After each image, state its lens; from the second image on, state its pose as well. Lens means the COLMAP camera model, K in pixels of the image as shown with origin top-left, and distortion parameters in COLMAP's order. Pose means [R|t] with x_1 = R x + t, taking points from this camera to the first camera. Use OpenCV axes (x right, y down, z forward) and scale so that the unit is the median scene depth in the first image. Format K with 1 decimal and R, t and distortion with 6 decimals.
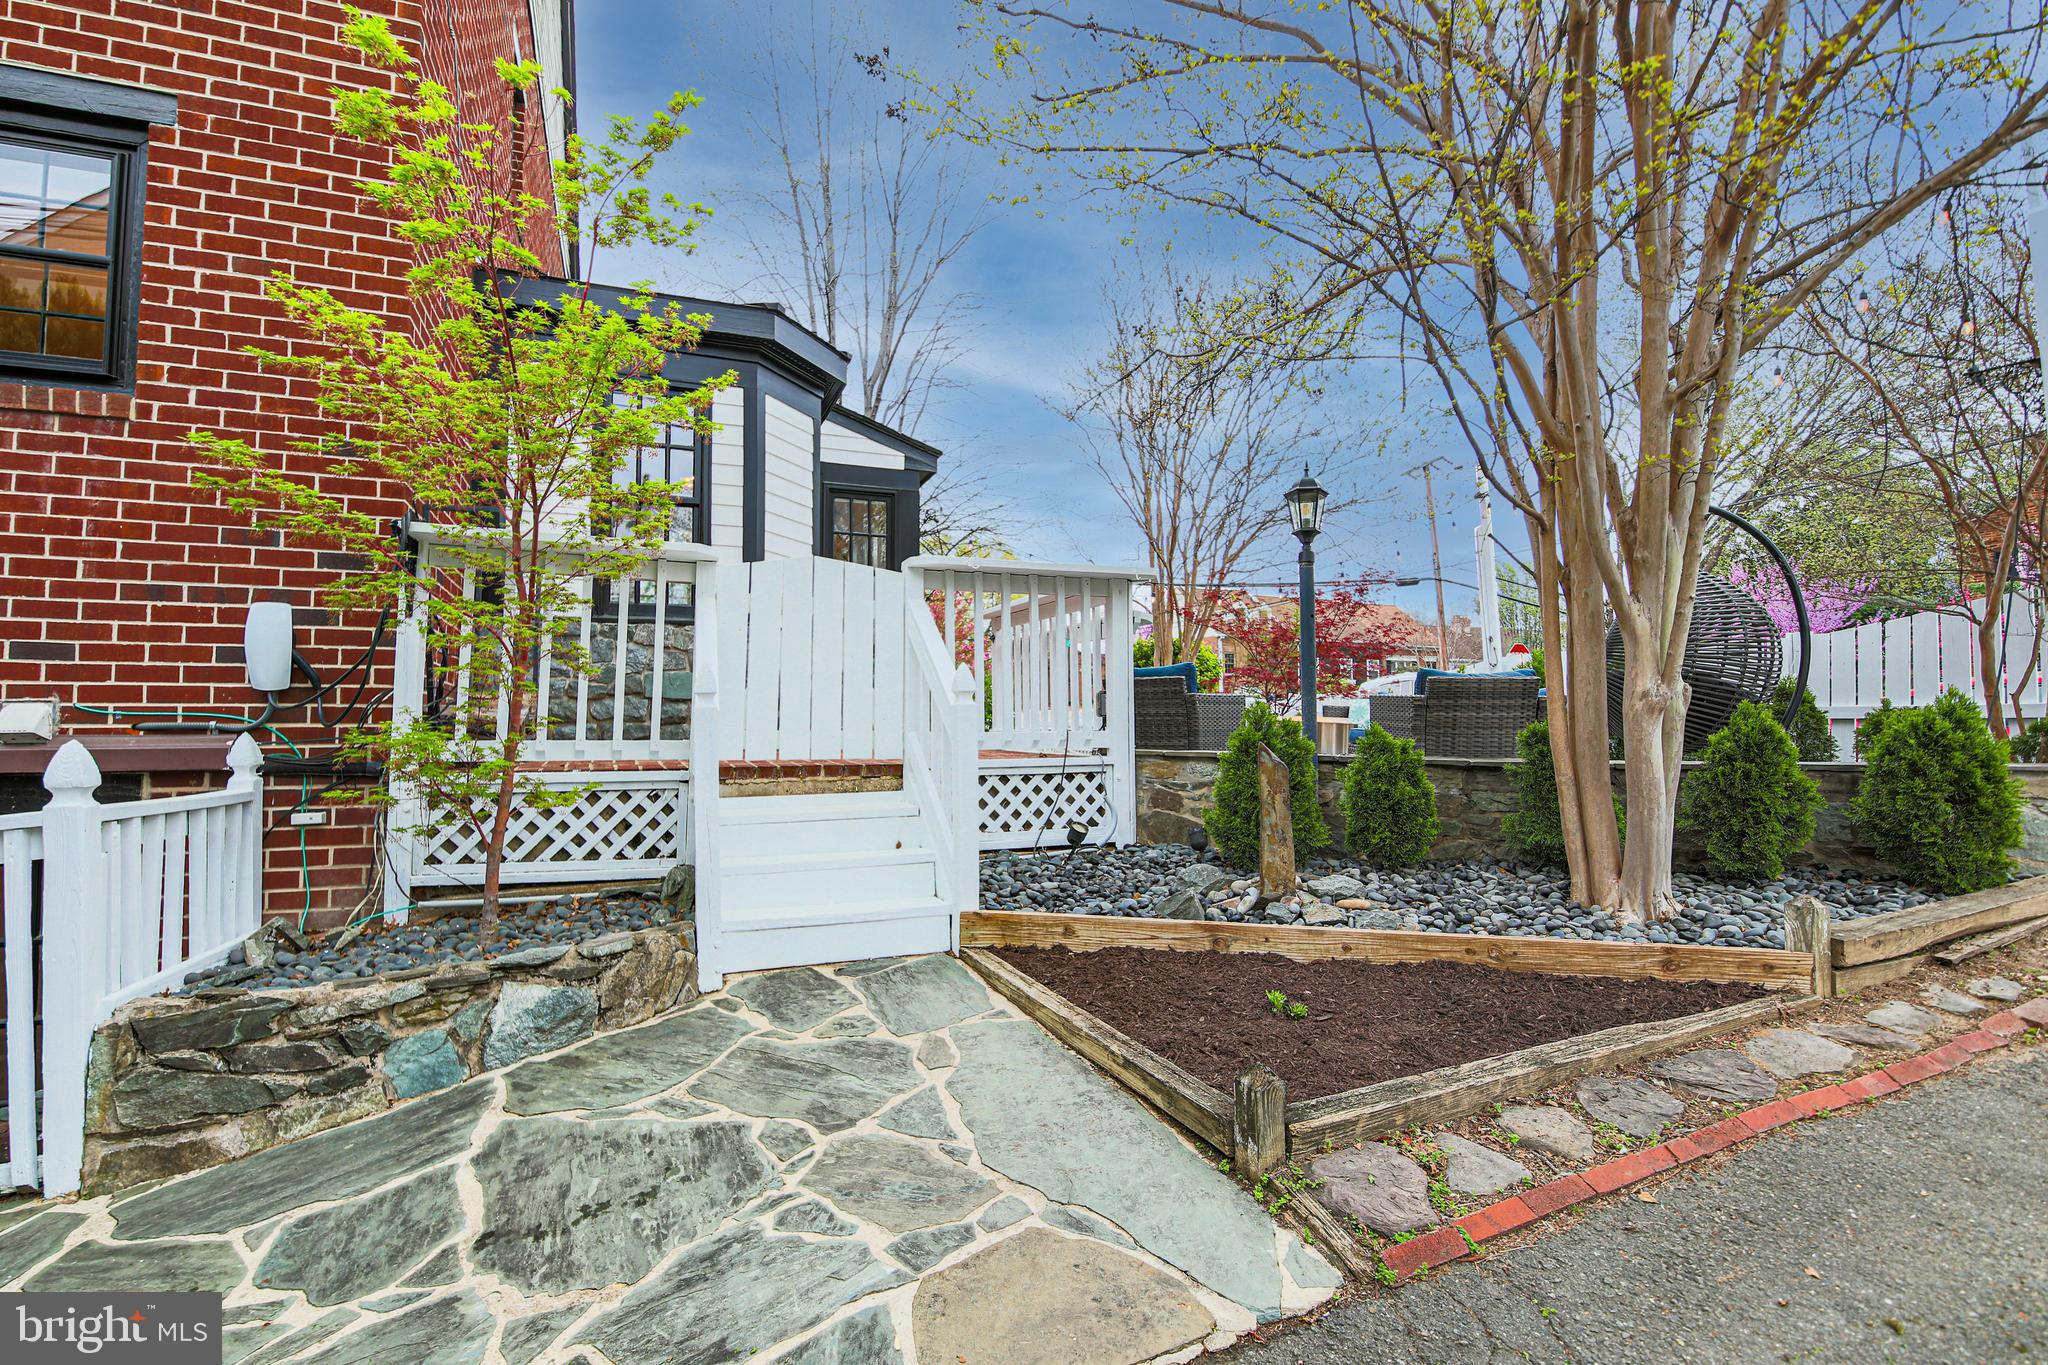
lens RADIAL K [[948.2, 0, 1000.6], [0, 948.2, 674.6], [0, 0, 1]] dist [-0.016921, -0.001129]
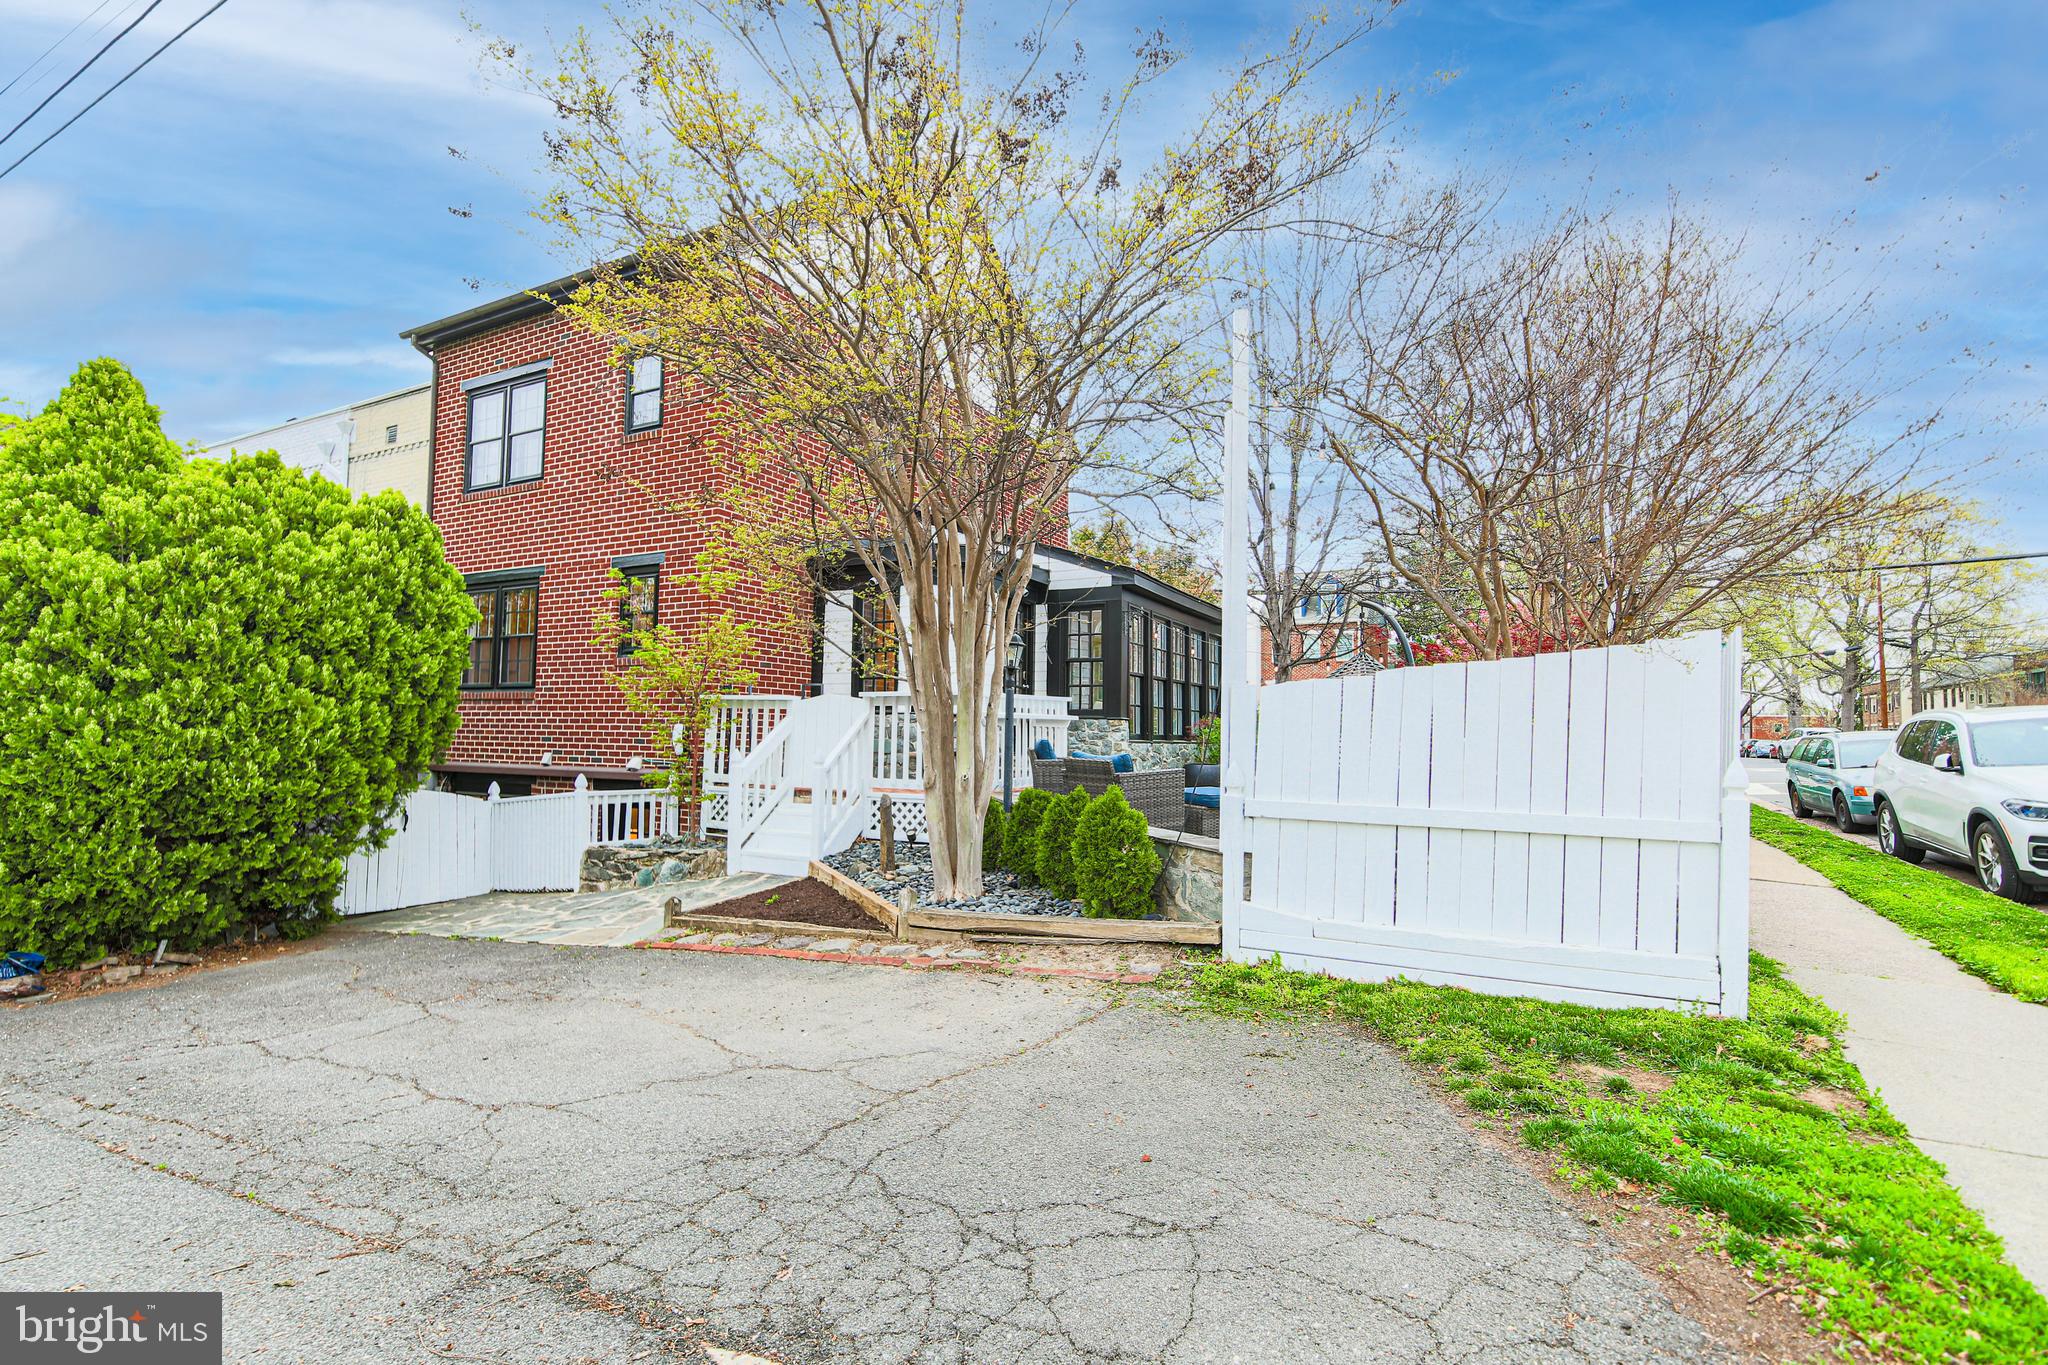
lens RADIAL K [[948.2, 0, 1000.6], [0, 948.2, 674.6], [0, 0, 1]] dist [-0.016921, -0.001129]
pose [[0.637589, -0.036706, -0.769501, 2.446065], [0.030081, 0.999289, -0.022743, -0.154662], [0.769789, -0.008647, 0.638240, -0.108447]]
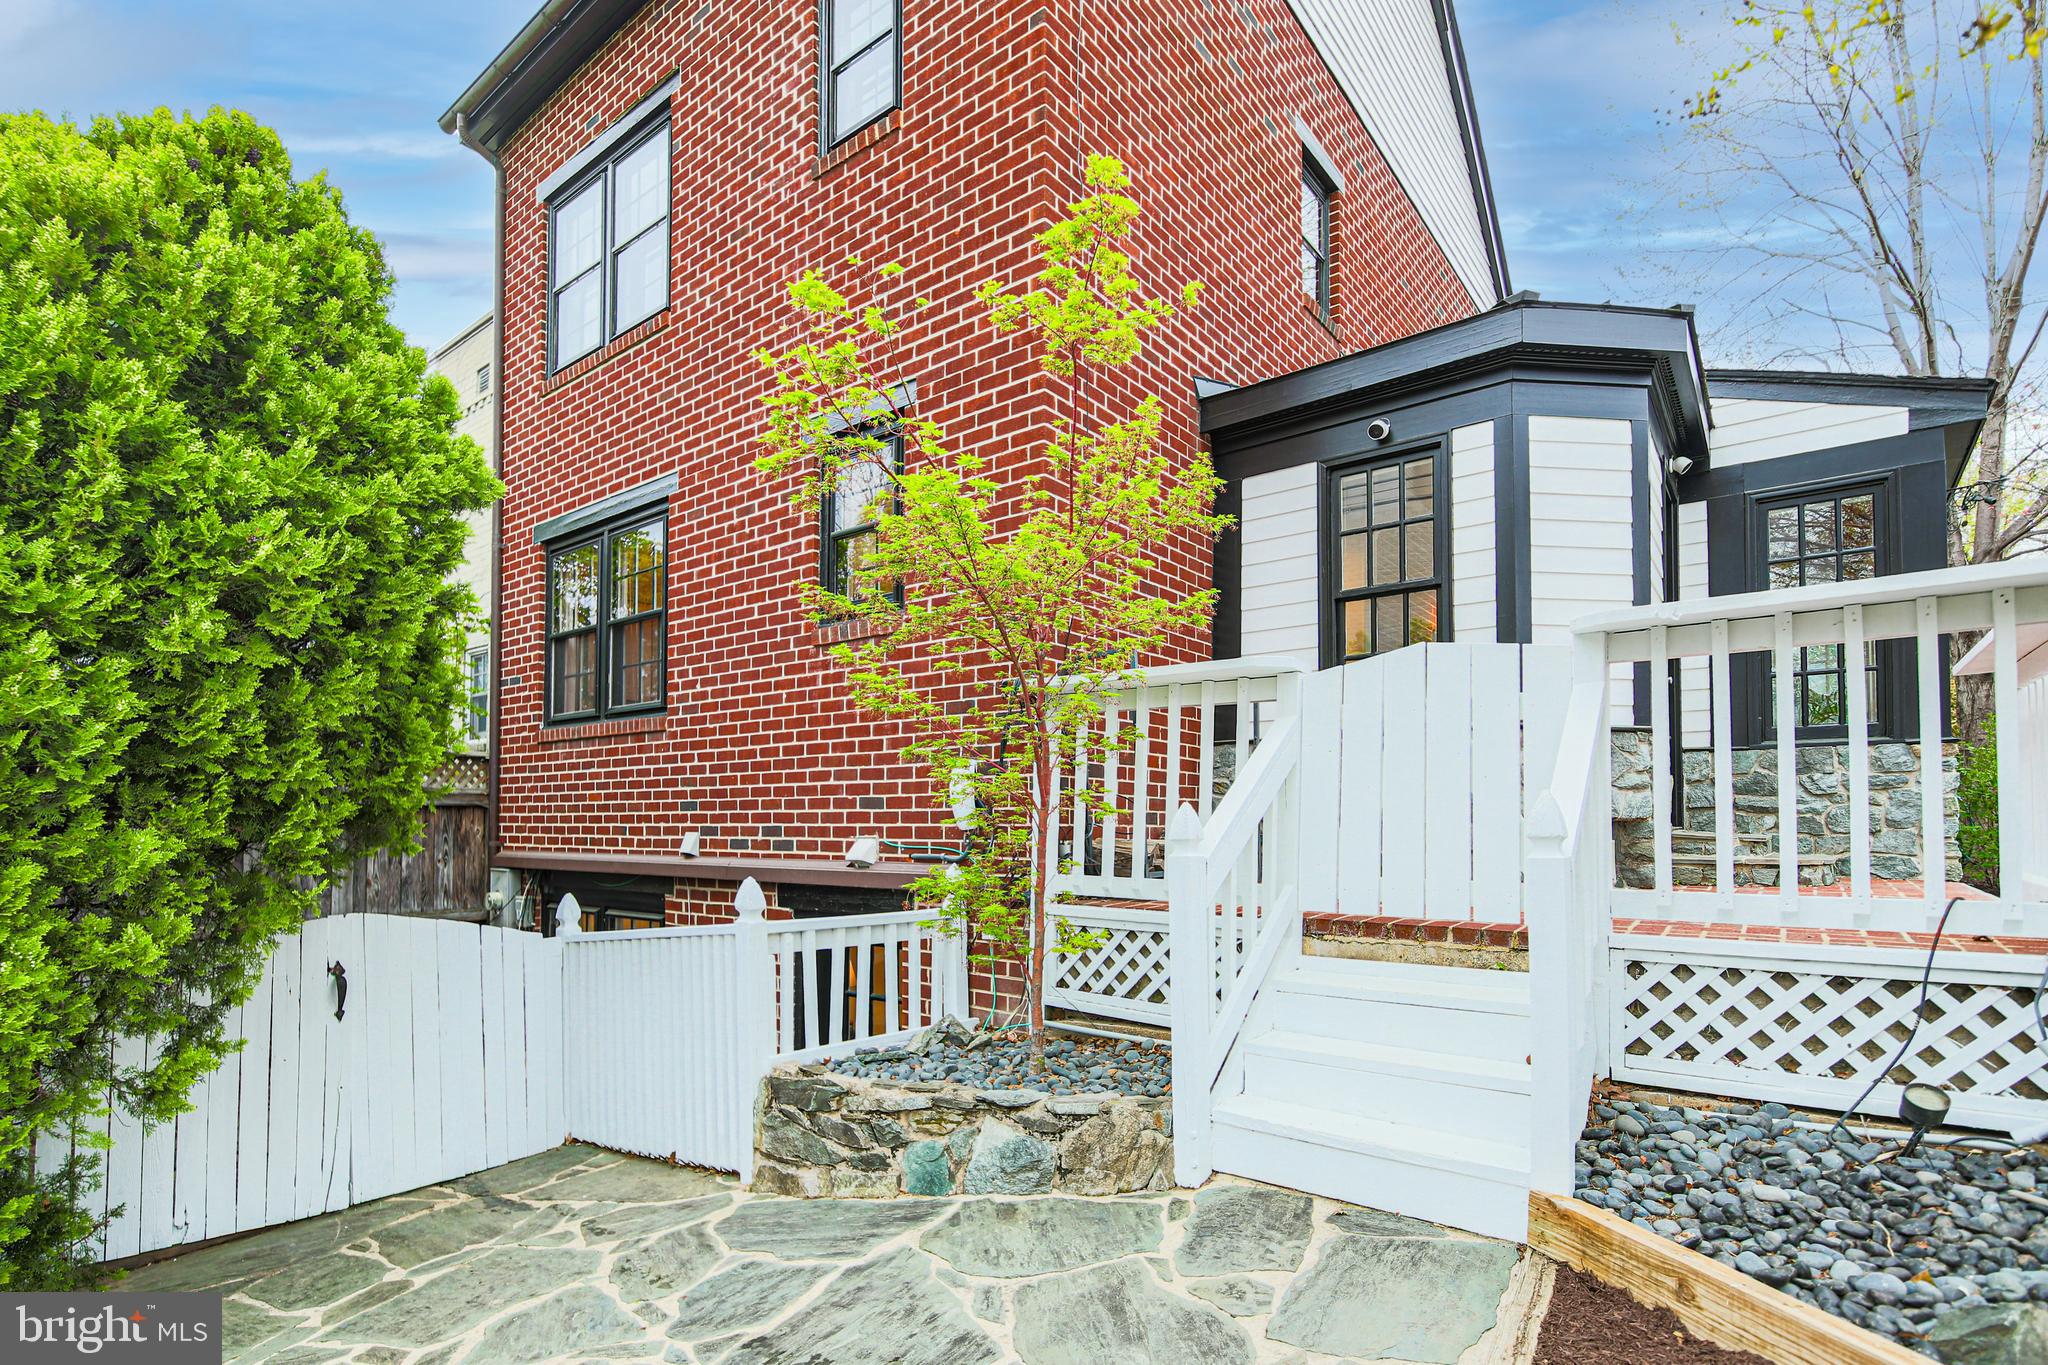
lens RADIAL K [[973.9, 0, 992.1], [0, 973.9, 799.0], [0, 0, 1]] dist [-0.008799, -0.001111]
pose [[0.484219, -0.018346, -0.874754, 0.426509], [0.047916, 0.998836, 0.005576, -0.033592], [0.873634, -0.044615, 0.484534, 0.475906]]
